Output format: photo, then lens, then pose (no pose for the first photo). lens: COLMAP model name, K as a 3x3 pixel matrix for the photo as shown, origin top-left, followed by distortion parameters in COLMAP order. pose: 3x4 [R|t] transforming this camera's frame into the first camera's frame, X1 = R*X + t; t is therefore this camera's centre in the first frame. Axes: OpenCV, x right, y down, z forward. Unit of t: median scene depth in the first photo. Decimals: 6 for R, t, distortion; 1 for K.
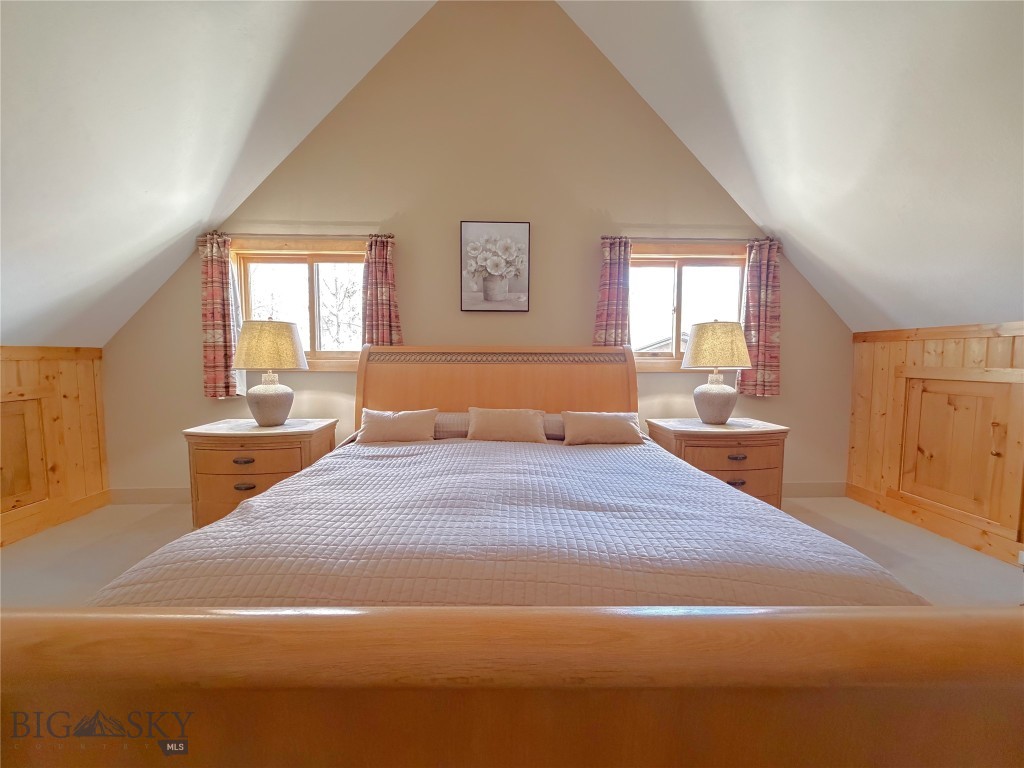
lens RADIAL K [[409.1, 0, 511.9], [0, 409.1, 382.2], [0, 0, 1]] dist [-0.000304, 0.000126]
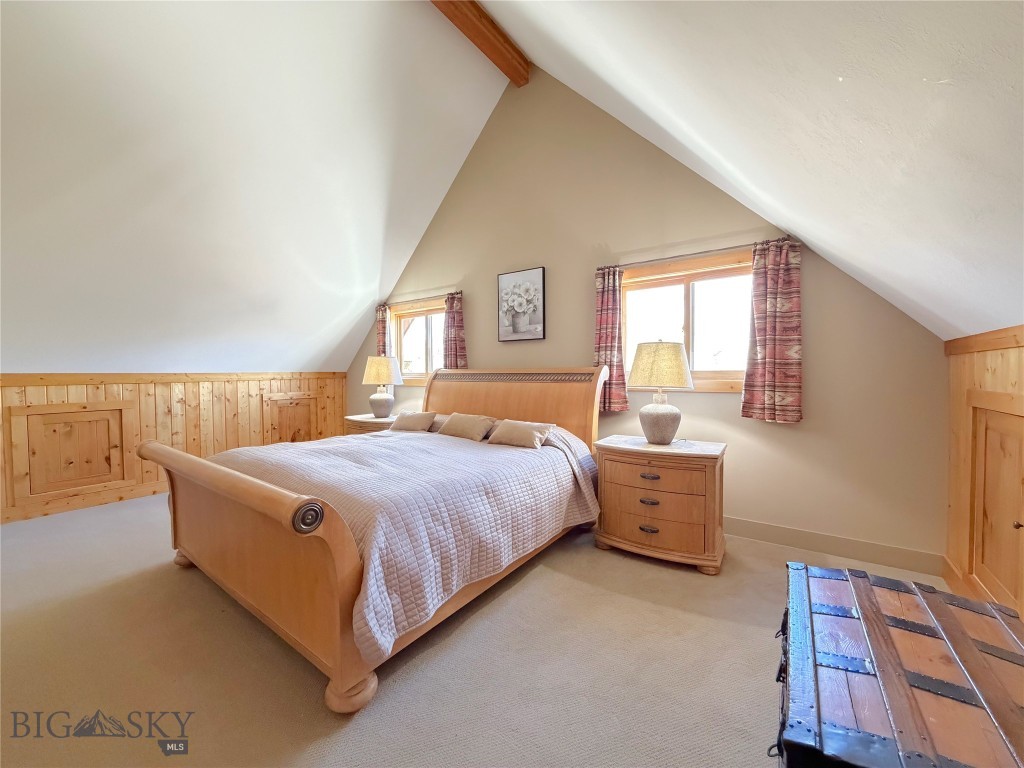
lens RADIAL K [[409.1, 0, 507.3], [0, 409.1, 382.9], [0, 0, 1]] dist [-0.000304, 0.000126]
pose [[0.789767, 0.008117, -0.613354, 0.711995], [-0.031421, 0.999135, -0.027236, -0.006502], [0.612602, 0.040782, 0.789339, -0.017514]]
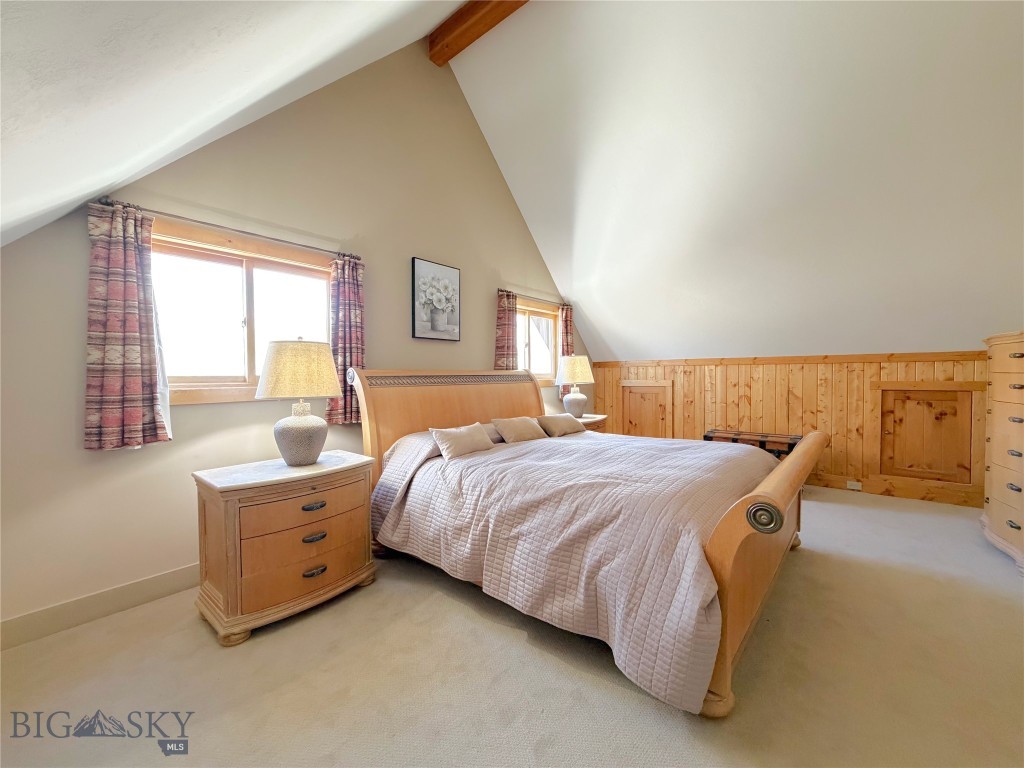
lens RADIAL K [[409.1, 0, 513.2], [0, 409.1, 382.3], [0, 0, 1]] dist [-0.000304, 0.000126]
pose [[0.665524, -0.022492, 0.746037, -0.771345], [0.060679, 0.997868, -0.024046, -0.013301], [-0.743905, 0.061272, 0.665470, 0.086677]]
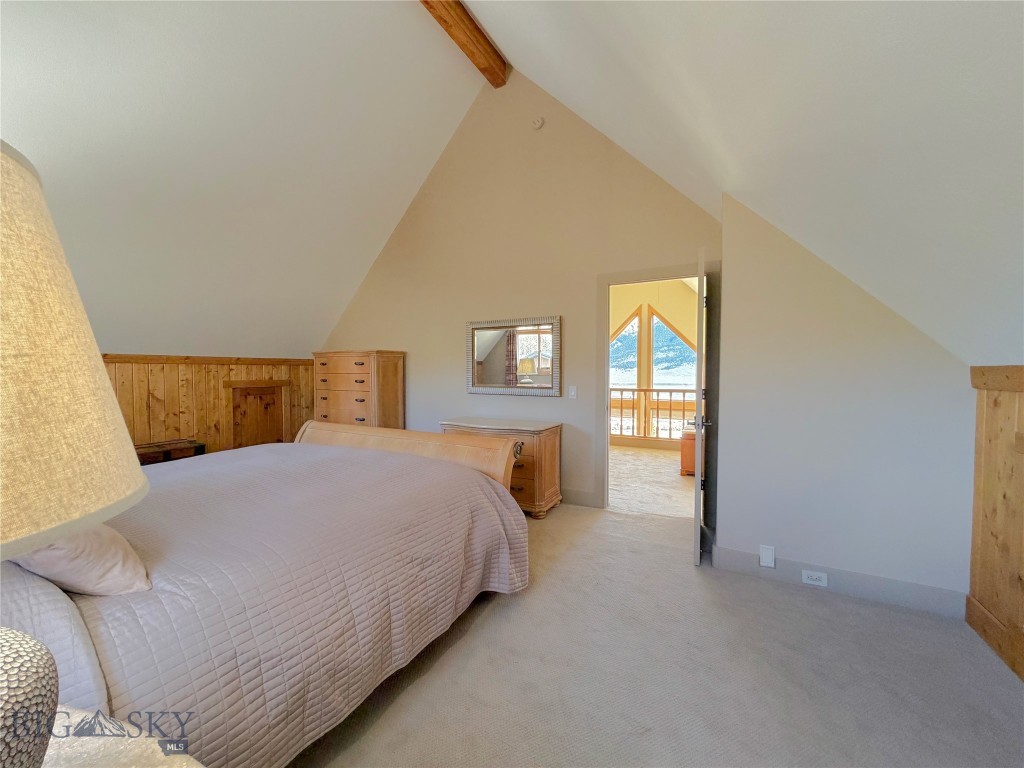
lens RADIAL K [[409.1, 0, 508.5], [0, 409.1, 381.6], [0, 0, 1]] dist [-0.000304, 0.000126]
pose [[-0.848662, -0.016704, 0.528672, -0.690751], [0.033033, 0.995876, 0.084493, -0.067739], [-0.527903, 0.089170, -0.844611, 0.817290]]
